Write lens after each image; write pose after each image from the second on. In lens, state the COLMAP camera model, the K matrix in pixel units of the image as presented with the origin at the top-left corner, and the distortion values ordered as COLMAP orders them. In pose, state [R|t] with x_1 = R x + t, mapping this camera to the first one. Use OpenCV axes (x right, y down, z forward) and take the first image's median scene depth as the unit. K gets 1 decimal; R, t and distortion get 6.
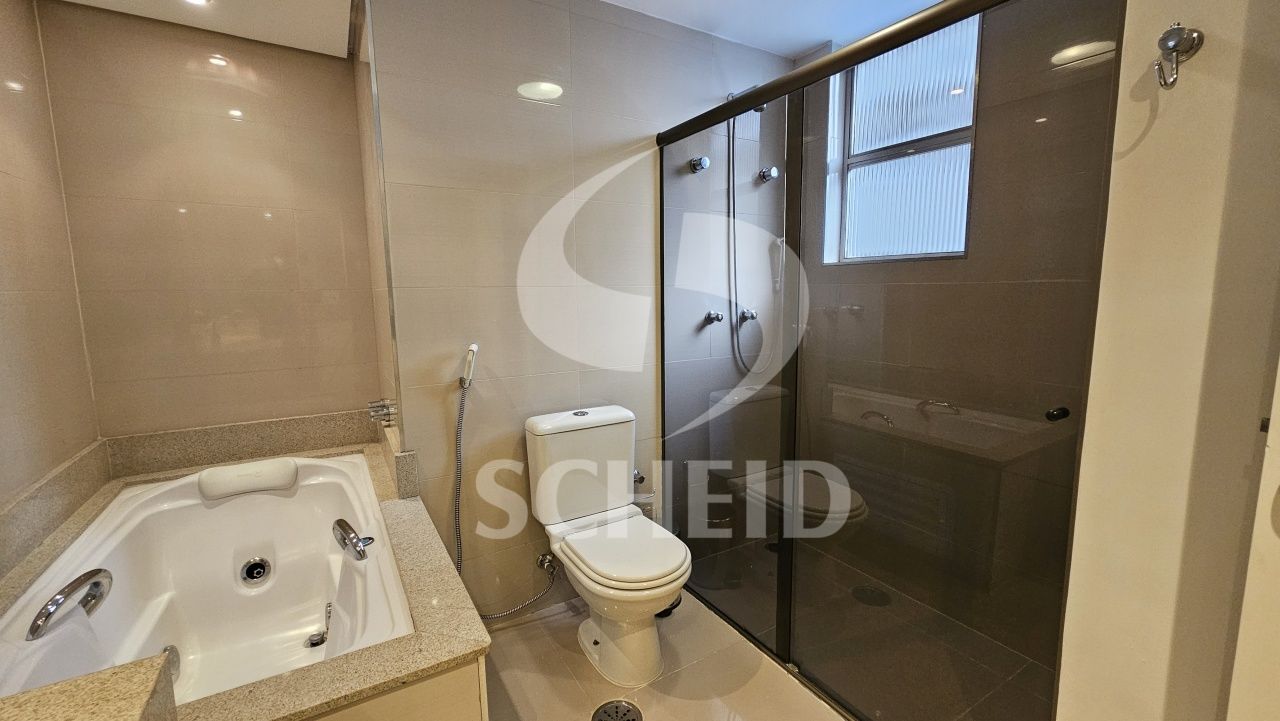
lens RADIAL K [[525.7, 0, 639.0], [0, 525.7, 360.6], [0, 0, 1]] dist [-0.000882, 0.000736]
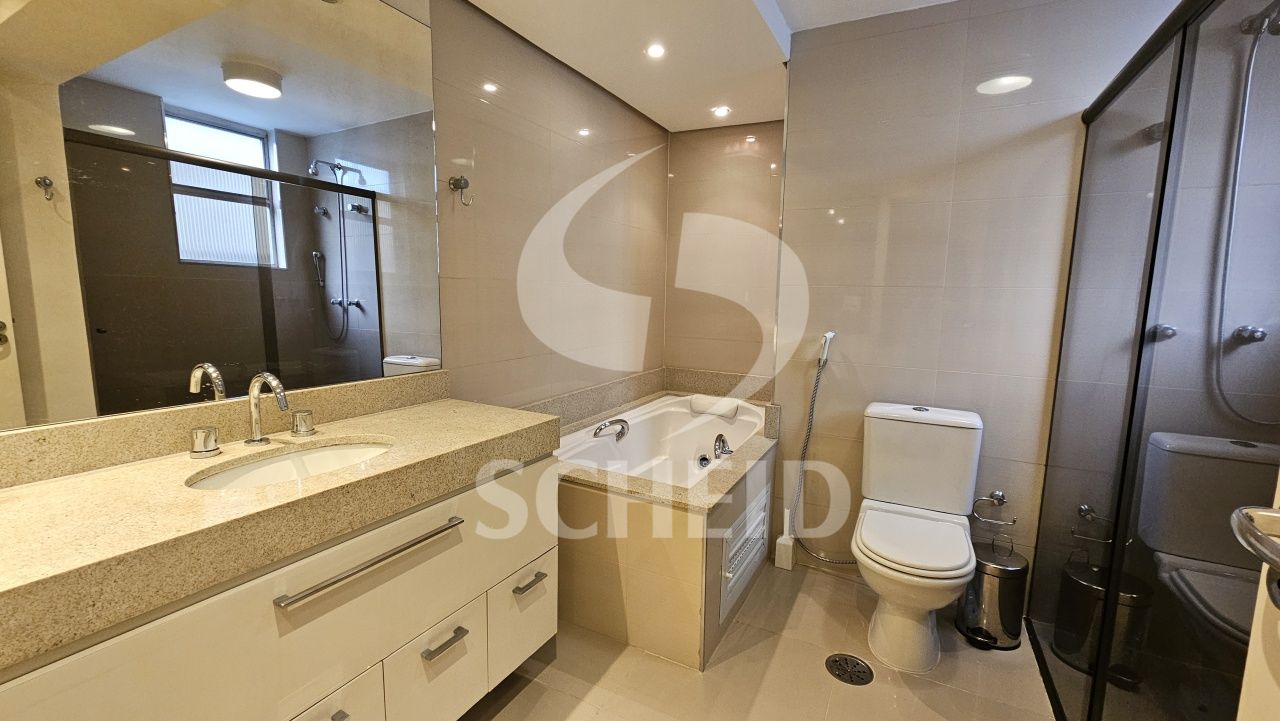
lens RADIAL K [[525.7, 0, 639.9], [0, 525.7, 357.8], [0, 0, 1]] dist [-0.000882, 0.000736]
pose [[0.505301, 0.126312, -0.853649, 0.493090], [-0.140178, 0.988105, 0.063231, 0.012502], [0.851482, 0.087712, 0.516997, -0.019834]]
